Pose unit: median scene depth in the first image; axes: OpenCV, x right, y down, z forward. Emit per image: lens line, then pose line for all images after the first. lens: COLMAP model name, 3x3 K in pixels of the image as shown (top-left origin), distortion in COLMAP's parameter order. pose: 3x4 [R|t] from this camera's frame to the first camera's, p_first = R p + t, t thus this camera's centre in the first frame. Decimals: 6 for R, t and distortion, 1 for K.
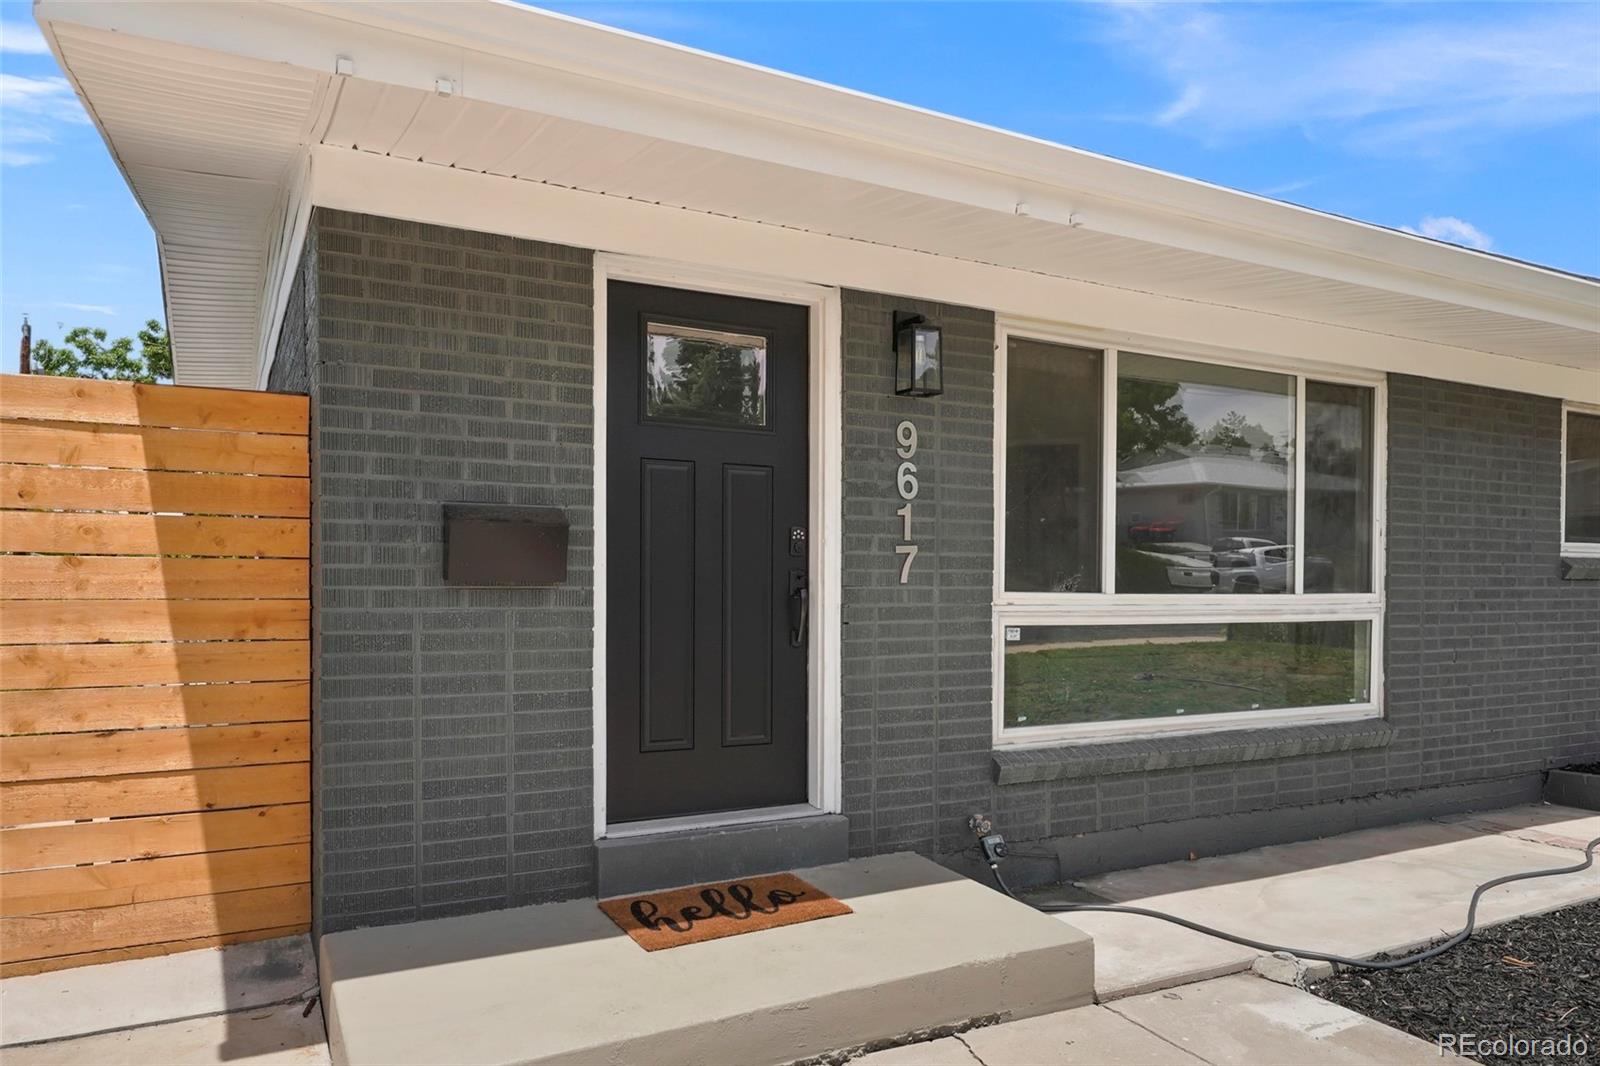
lens RADIAL K [[1160.0, 0, 801.7], [0, 1160.0, 595.8], [0, 0, 1]] dist [-0.023417, -0.003407]
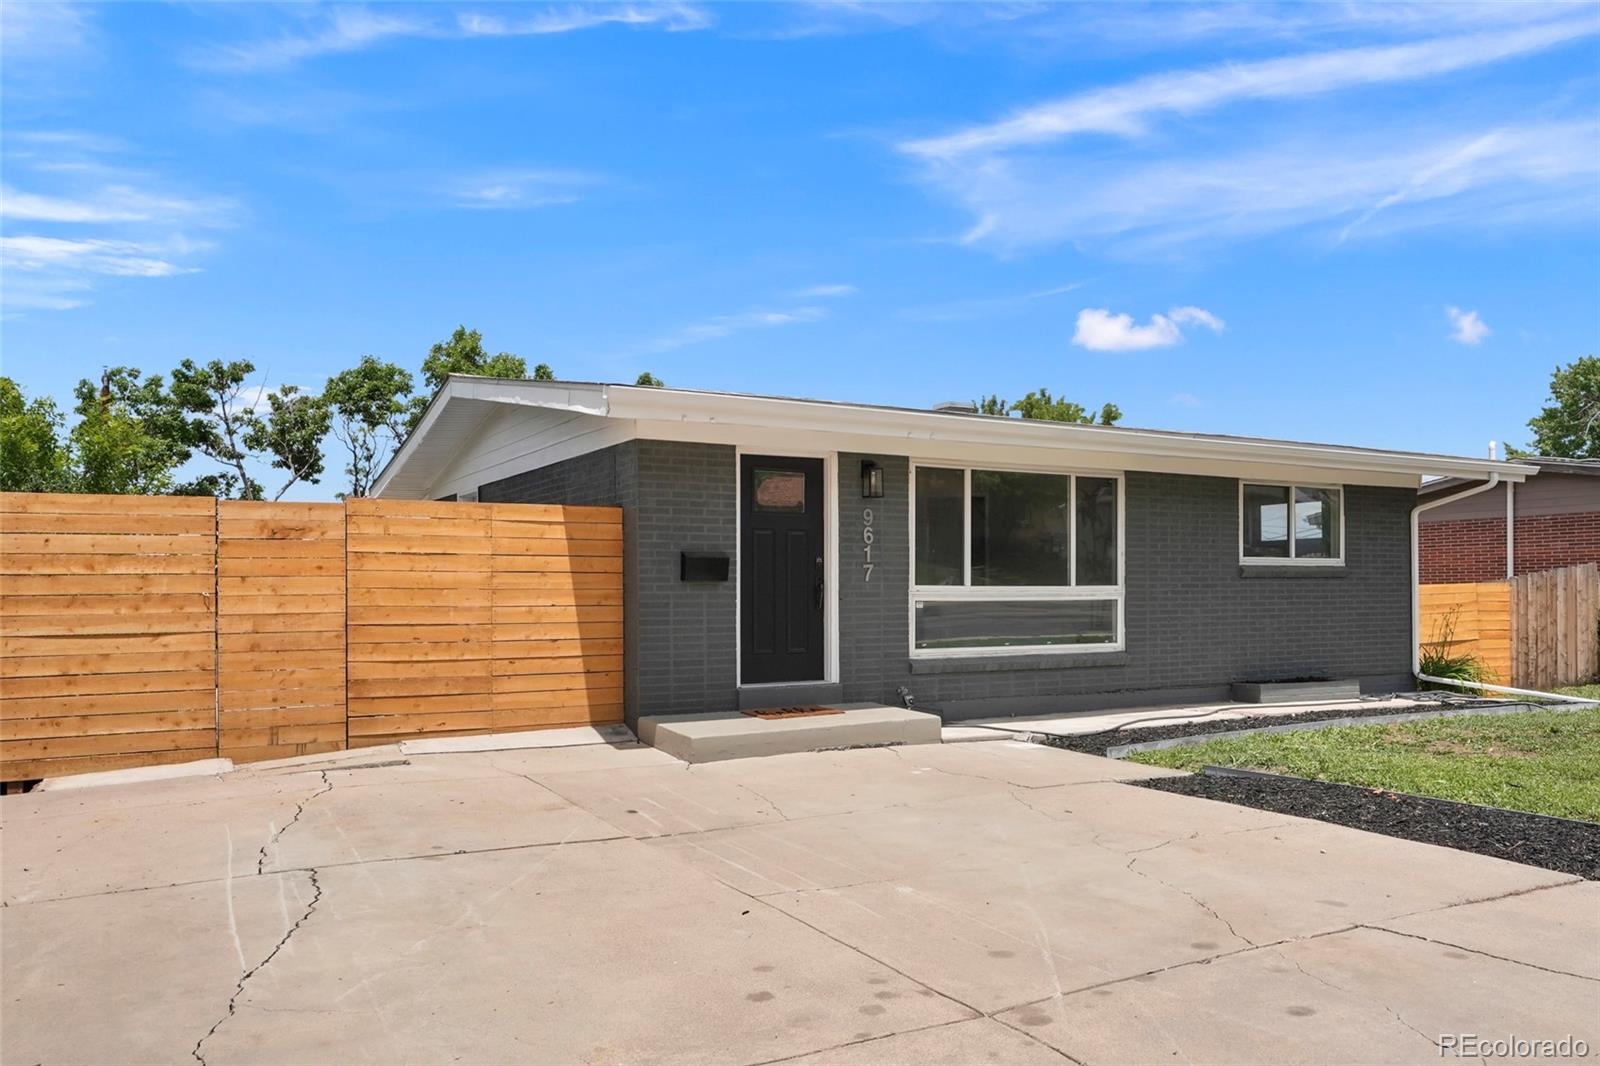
lens RADIAL K [[1168.8, 0, 800.1], [0, 1168.8, 574.4], [0, 0, 1]] dist [-0.055070, 0.086762]
pose [[0.999964, -0.004662, -0.007050, -0.024475], [0.004534, 0.999827, -0.018018, 0.015615], [0.007133, 0.017985, 0.999813, -1.246458]]
